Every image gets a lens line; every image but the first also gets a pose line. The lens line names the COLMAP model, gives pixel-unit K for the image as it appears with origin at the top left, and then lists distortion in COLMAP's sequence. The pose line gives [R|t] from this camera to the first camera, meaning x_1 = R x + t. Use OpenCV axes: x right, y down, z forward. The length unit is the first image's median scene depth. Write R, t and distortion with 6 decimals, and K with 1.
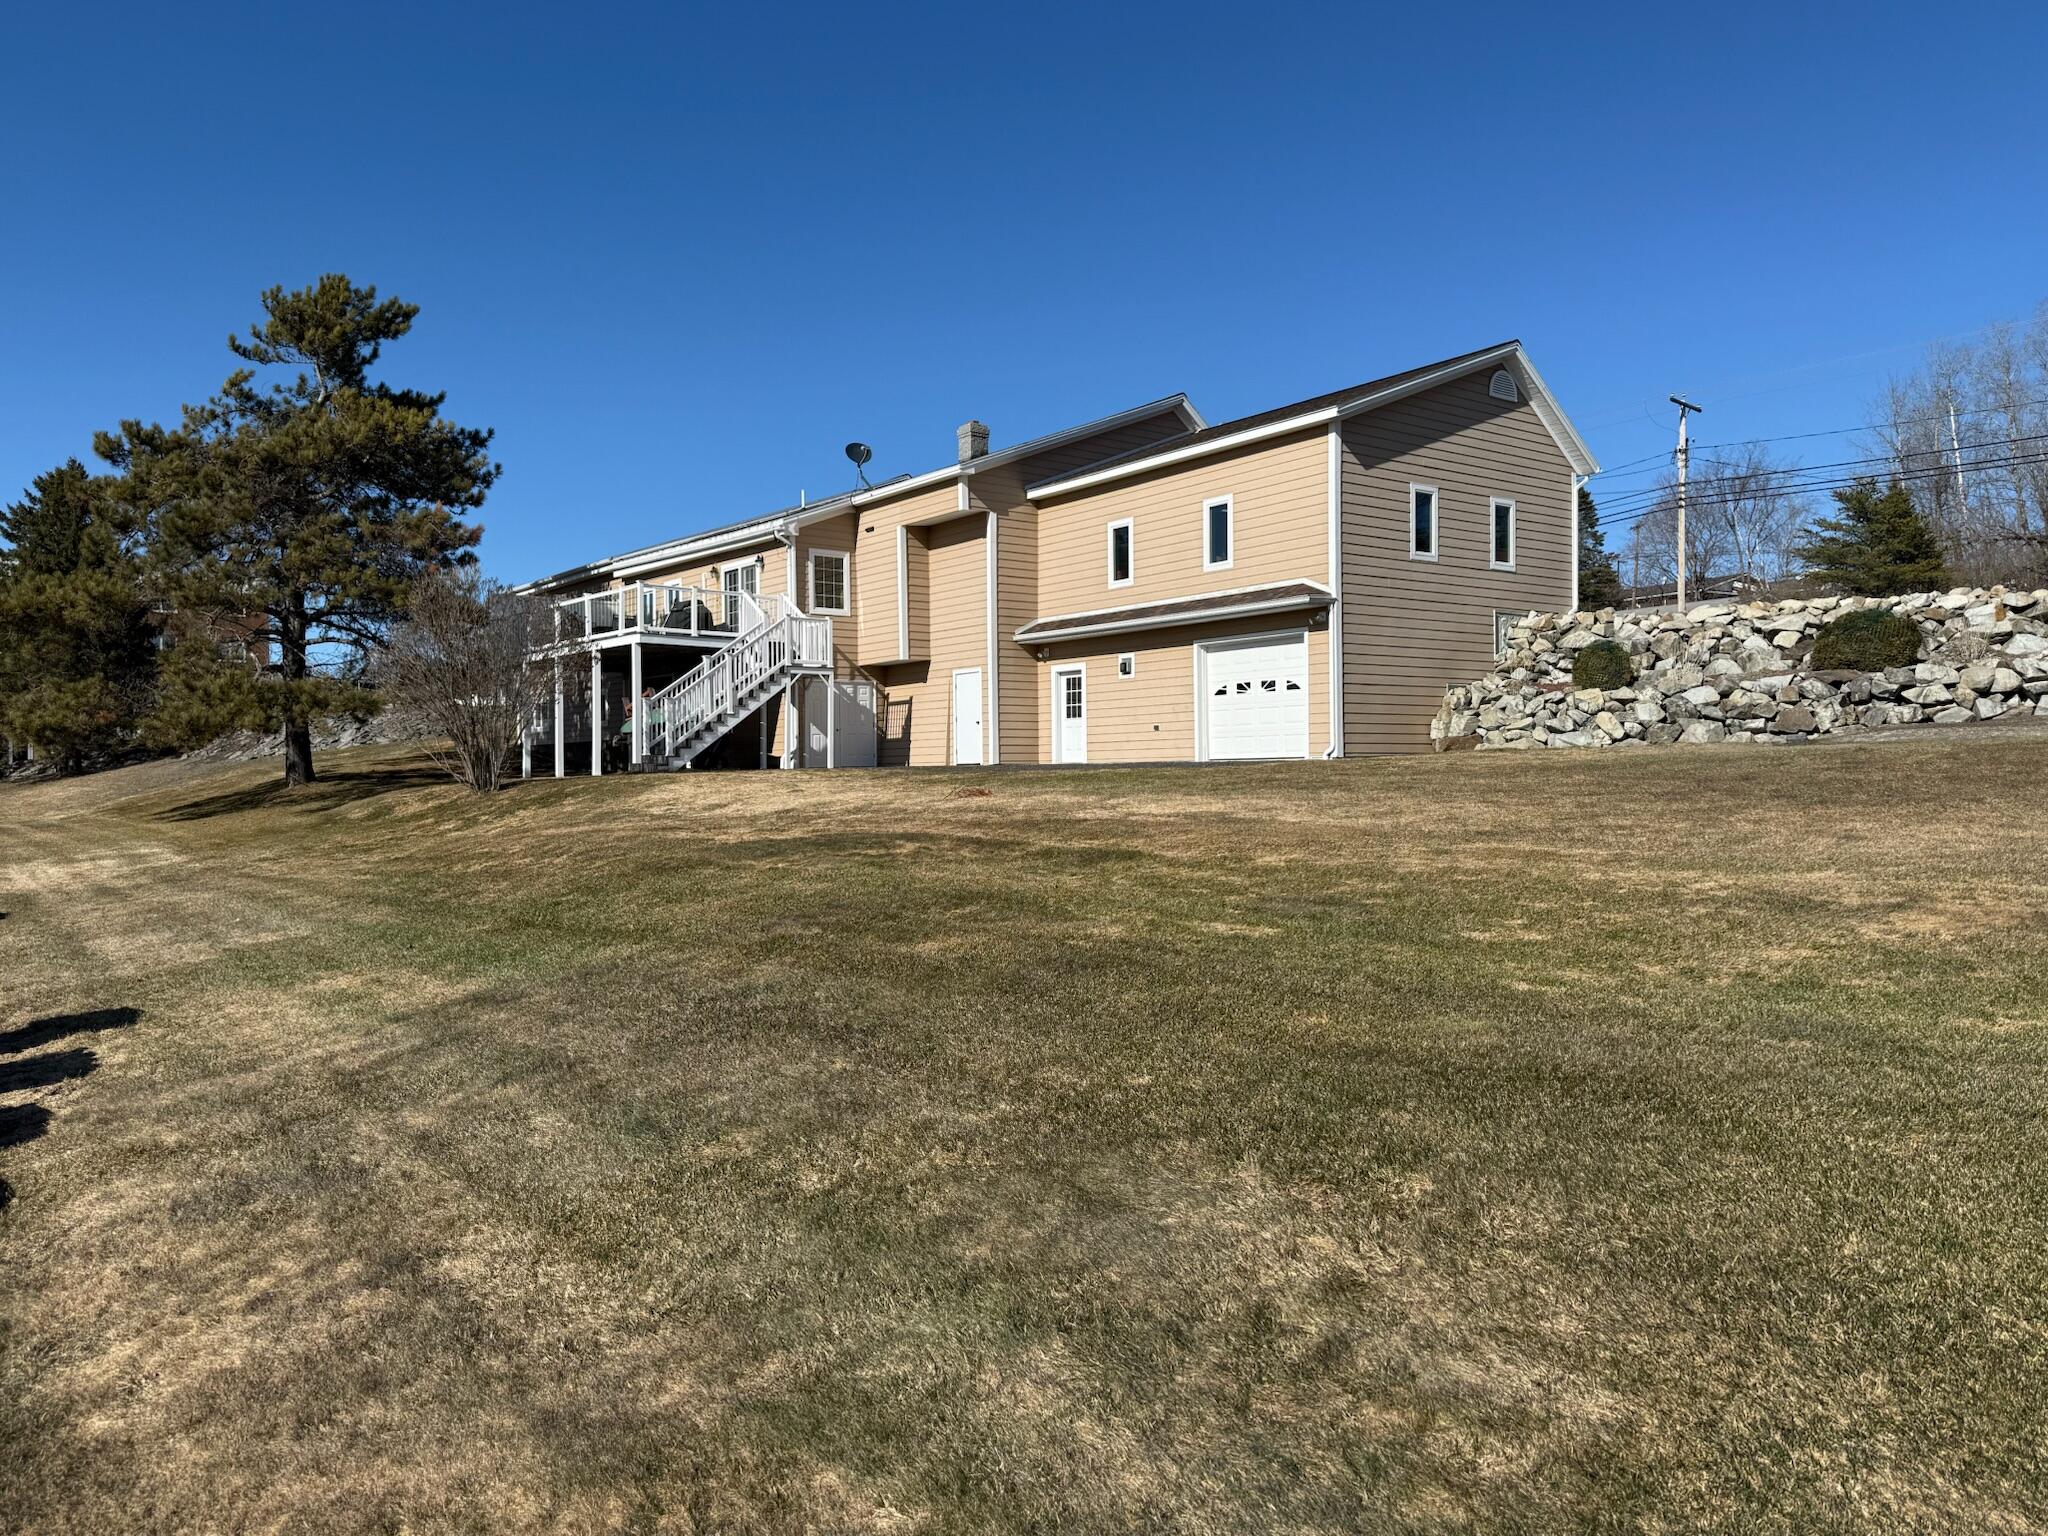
lens RADIAL K [[1500.6, 0, 1024.1], [0, 1500.6, 769.9], [0, 0, 1]] dist [0.042932, 0.000091]
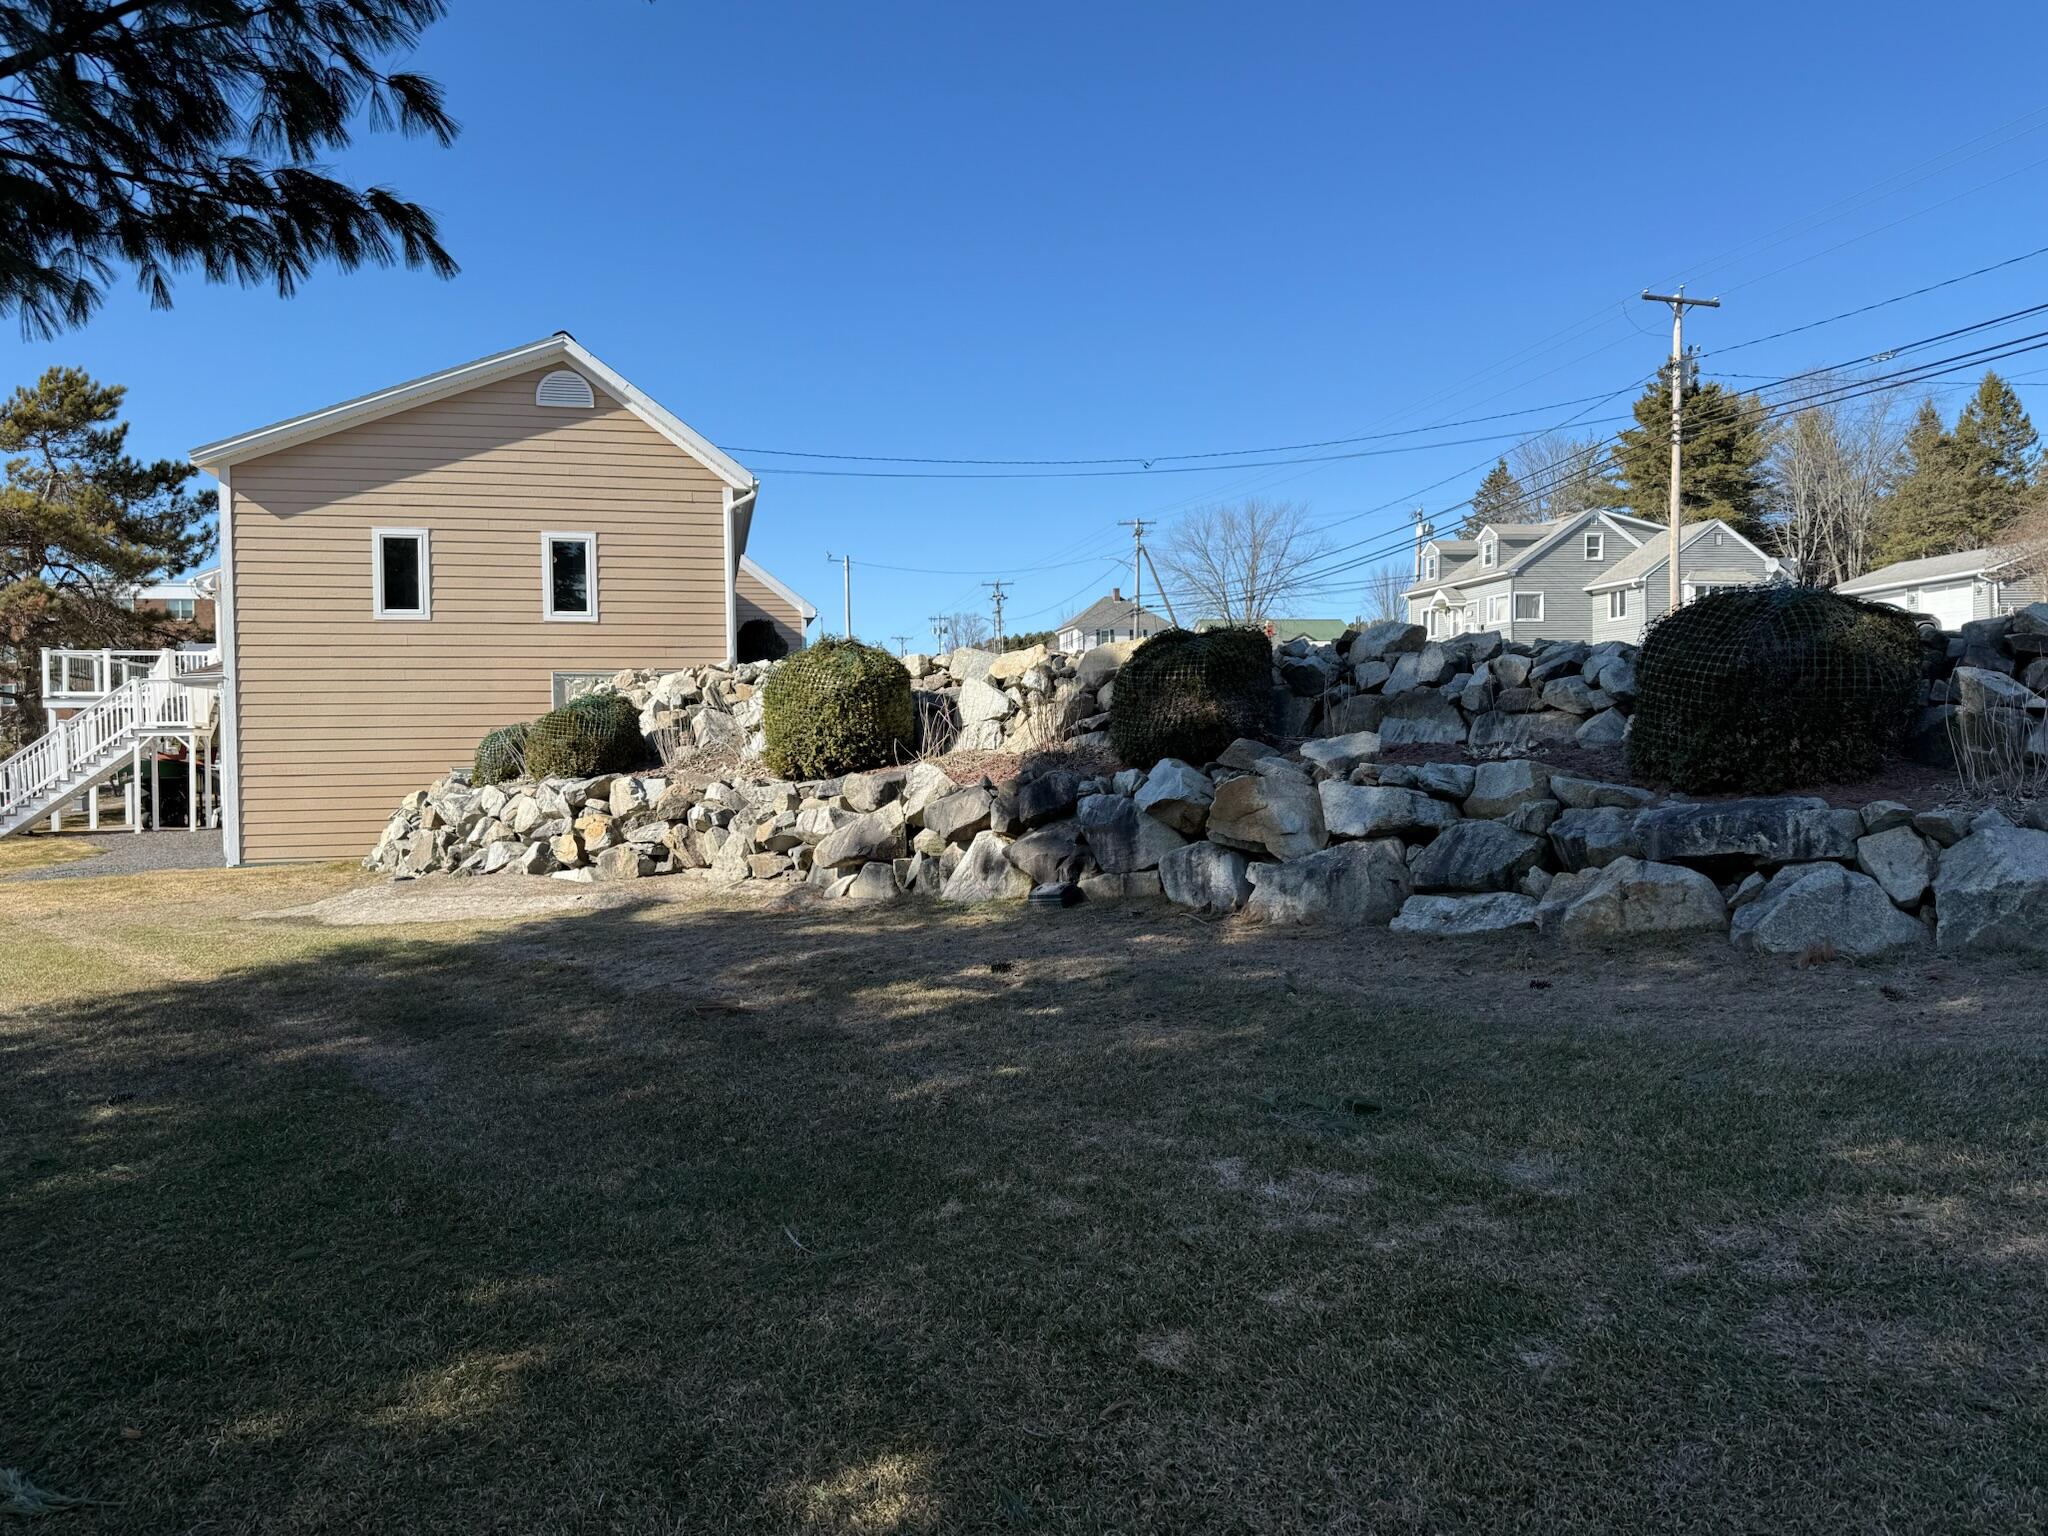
lens RADIAL K [[1500.6, 0, 1024.0], [0, 1500.6, 767.7], [0, 0, 1]] dist [0.042932, 0.000091]
pose [[0.897857, 0.013627, -0.440077, 0.880461], [0.001635, 0.999411, 0.034284, -0.081643], [0.440285, -0.031502, 0.897305, 0.384885]]
